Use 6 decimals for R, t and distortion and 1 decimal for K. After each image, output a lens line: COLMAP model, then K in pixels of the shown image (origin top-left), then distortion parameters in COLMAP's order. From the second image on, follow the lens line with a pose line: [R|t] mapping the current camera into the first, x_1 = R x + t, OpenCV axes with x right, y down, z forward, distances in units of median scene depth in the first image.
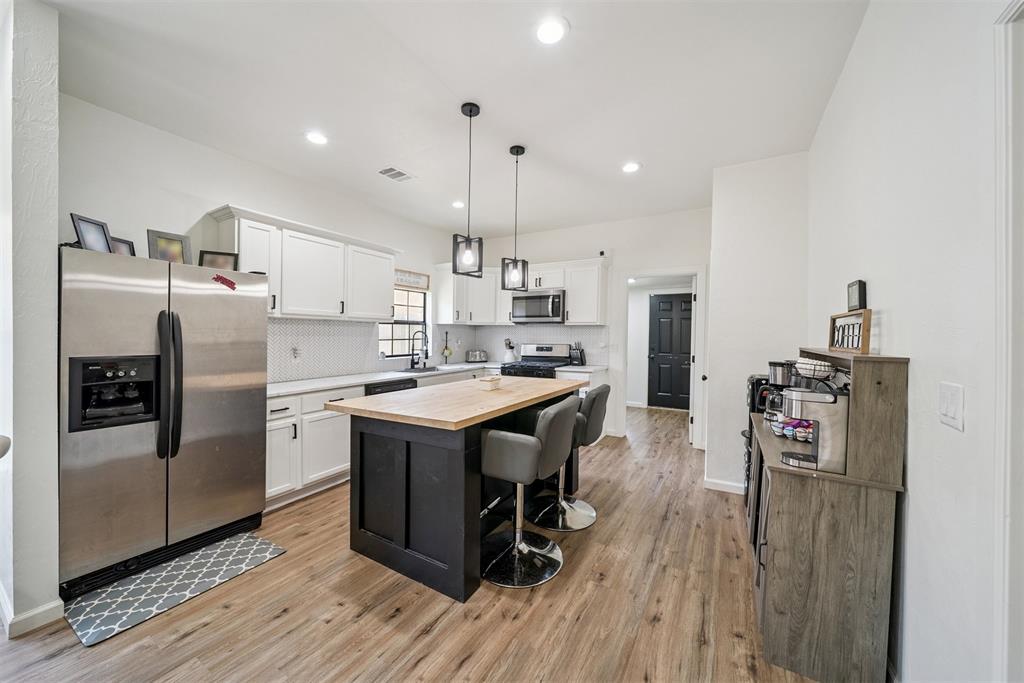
lens RADIAL K [[367.1, 0, 516.5], [0, 367.1, 335.7], [0, 0, 1]] dist [-0.001966, 0.000364]
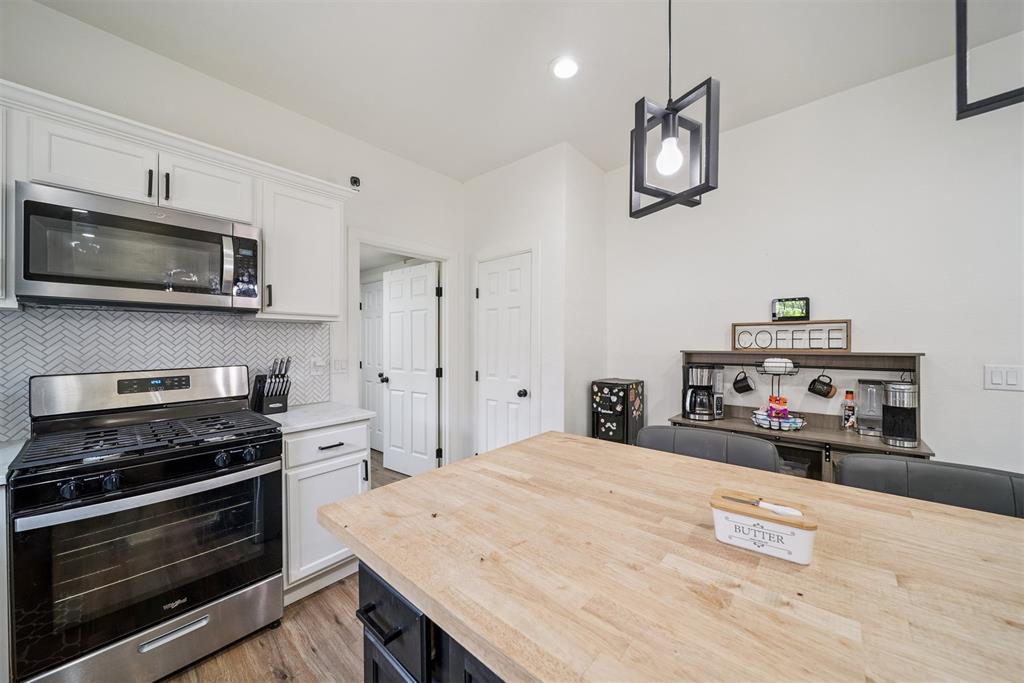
lens RADIAL K [[367.1, 0, 513.9], [0, 367.1, 341.9], [0, 0, 1]] dist [-0.001966, 0.000364]
pose [[0.202860, -0.006534, 0.979186, -0.202043], [0.012403, 0.999915, 0.004102, -0.001153], [-0.979129, 0.011313, 0.202923, 0.620831]]
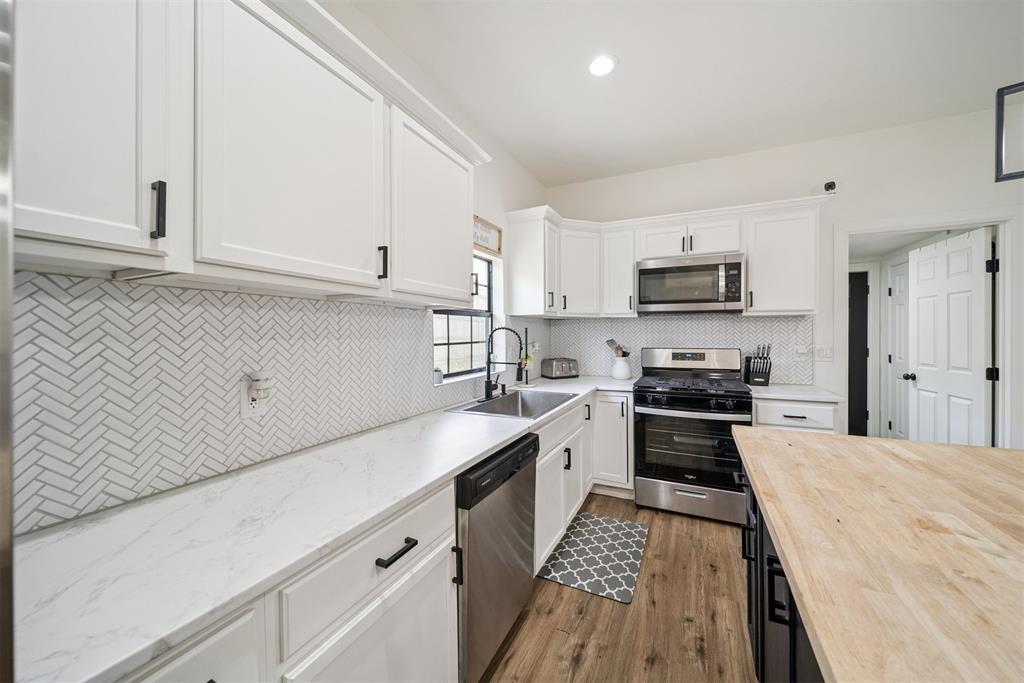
lens RADIAL K [[367.1, 0, 512.4], [0, 367.1, 327.1], [0, 0, 1]] dist [-0.001966, 0.000364]
pose [[0.997253, -0.003875, 0.073968, -0.265079], [0.005284, 0.999808, -0.018860, -0.002181], [-0.073881, 0.019199, 0.997082, 0.438756]]
